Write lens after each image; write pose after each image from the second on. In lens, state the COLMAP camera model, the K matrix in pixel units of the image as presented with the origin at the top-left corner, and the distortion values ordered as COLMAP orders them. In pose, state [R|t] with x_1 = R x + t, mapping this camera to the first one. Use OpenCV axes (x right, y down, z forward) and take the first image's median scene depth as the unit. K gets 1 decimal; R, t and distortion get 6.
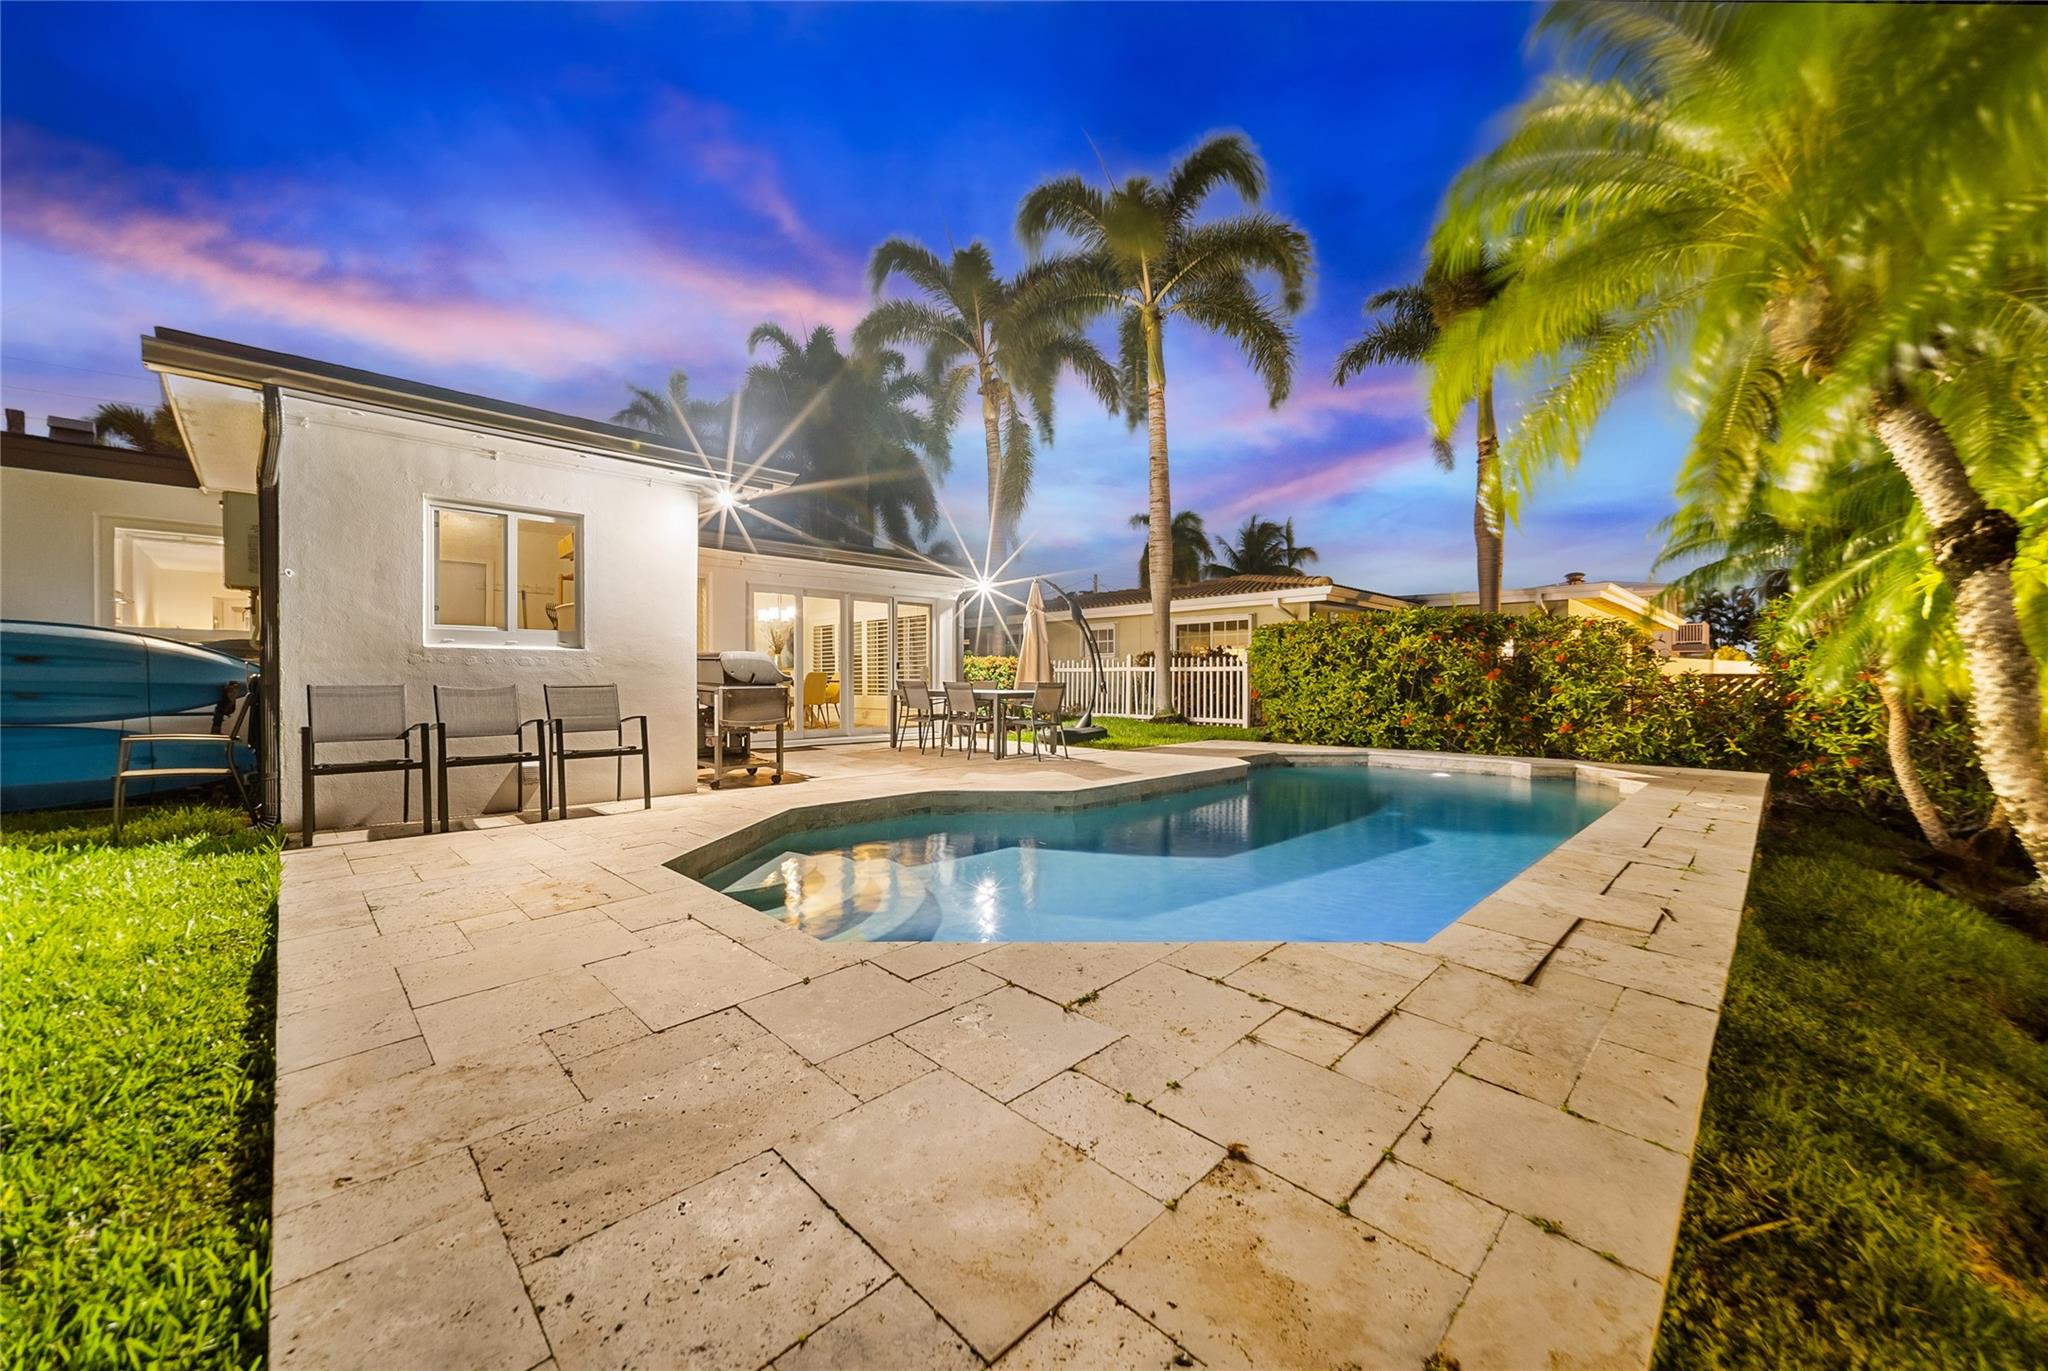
lens RADIAL K [[734.6, 0, 1024.0], [0, 734.6, 685.5], [0, 0, 1]] dist [-0.027221, 0.007356]
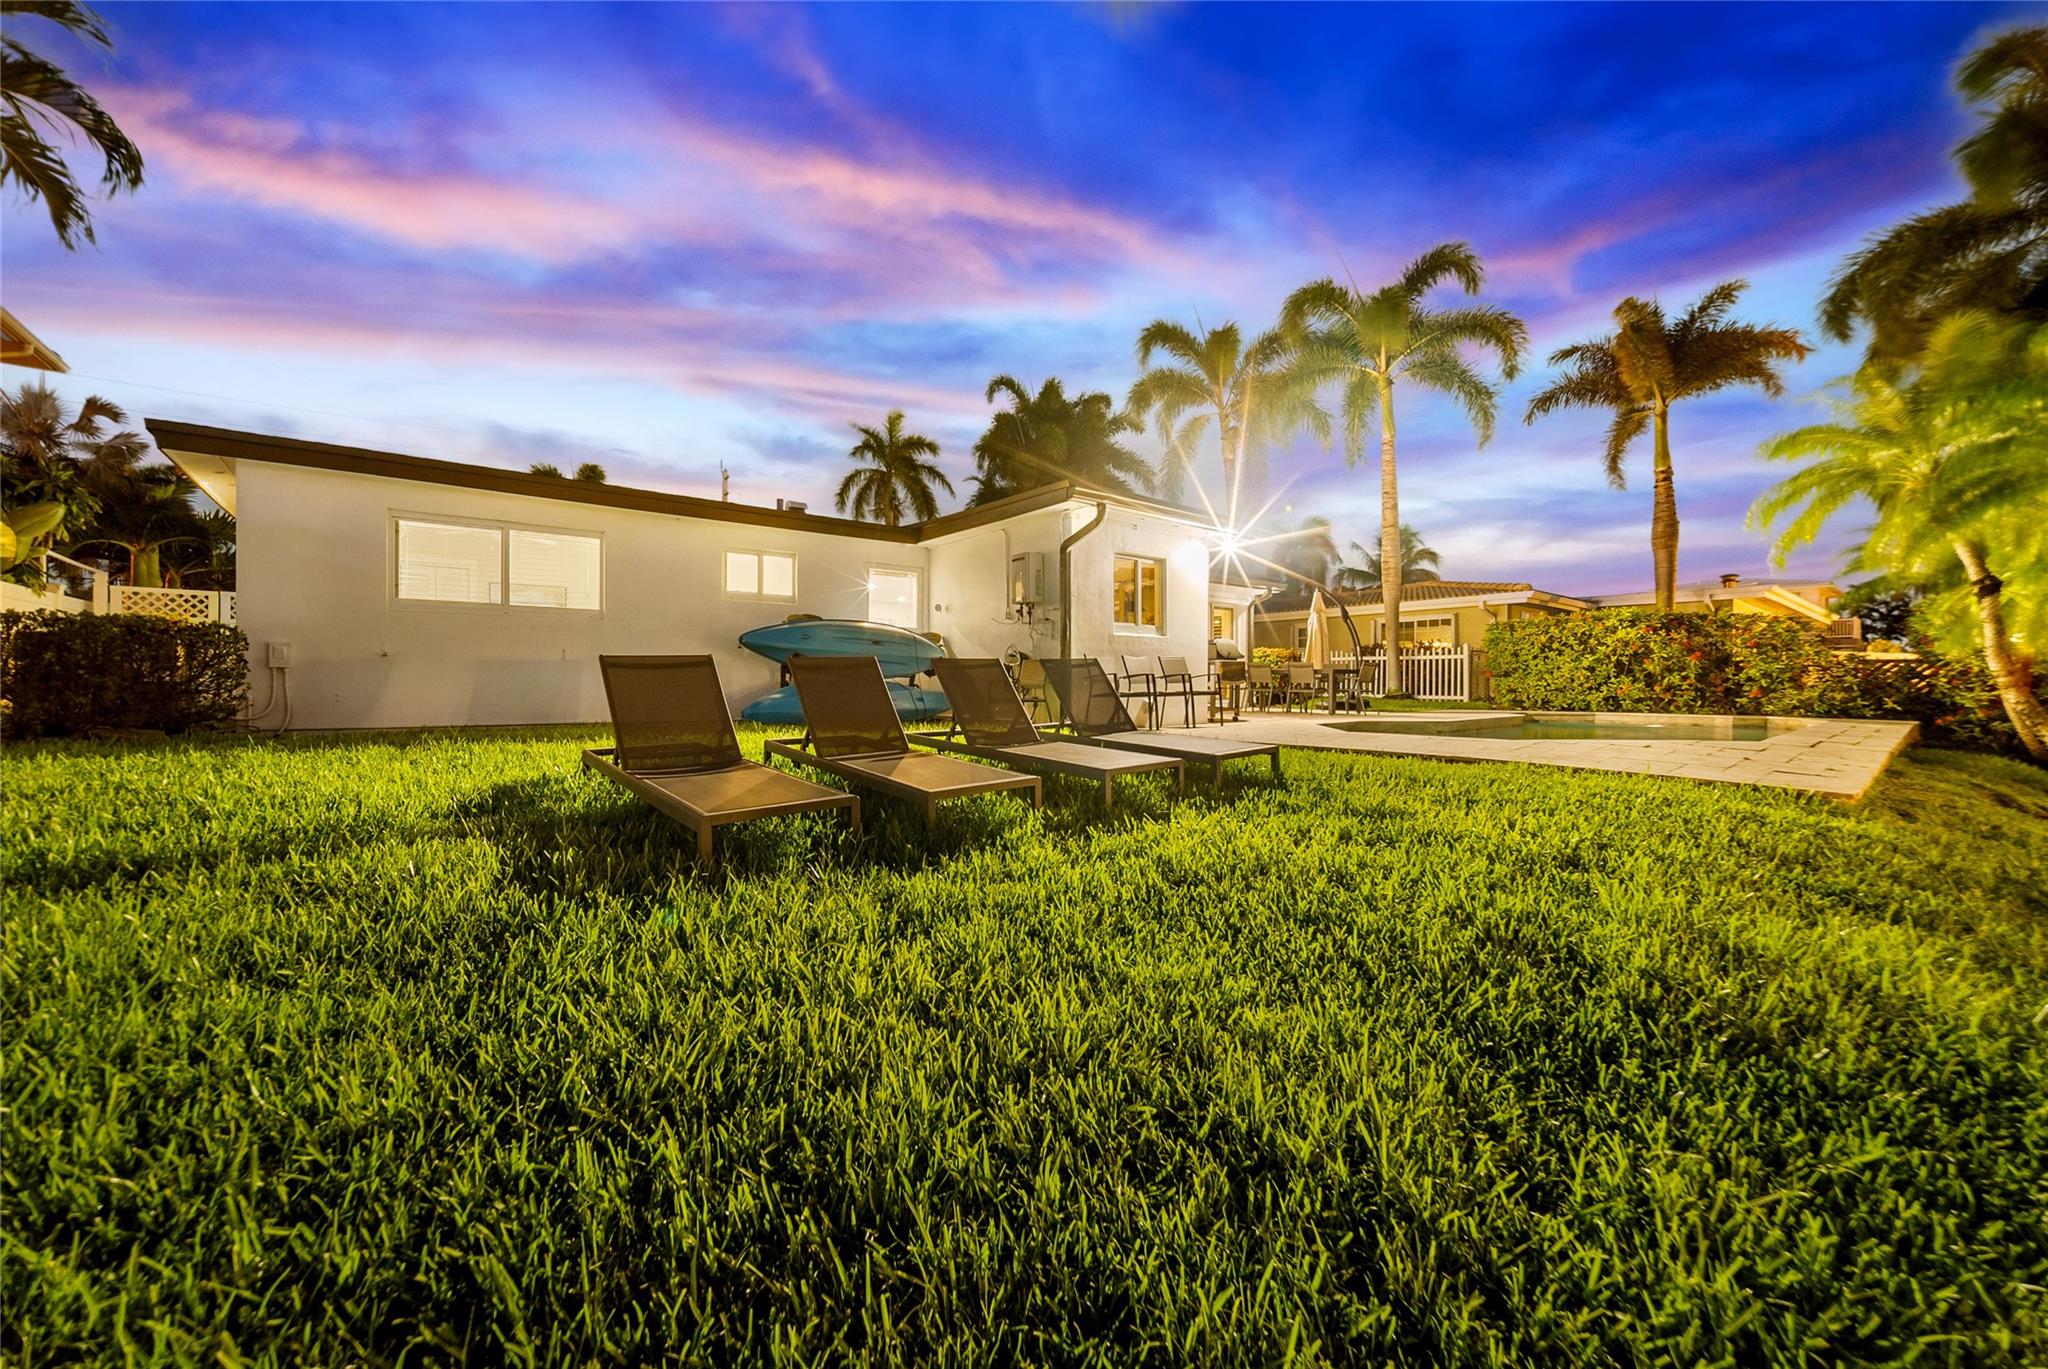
lens RADIAL K [[734.6, 0, 1024.0], [0, 734.6, 684.5], [0, 0, 1]] dist [-0.027221, 0.007356]
pose [[0.995111, 0.000234, -0.098767, -0.437183], [-0.000641, 0.999991, -0.004085, 0.040951], [0.098765, 0.004128, 0.995102, -0.437154]]
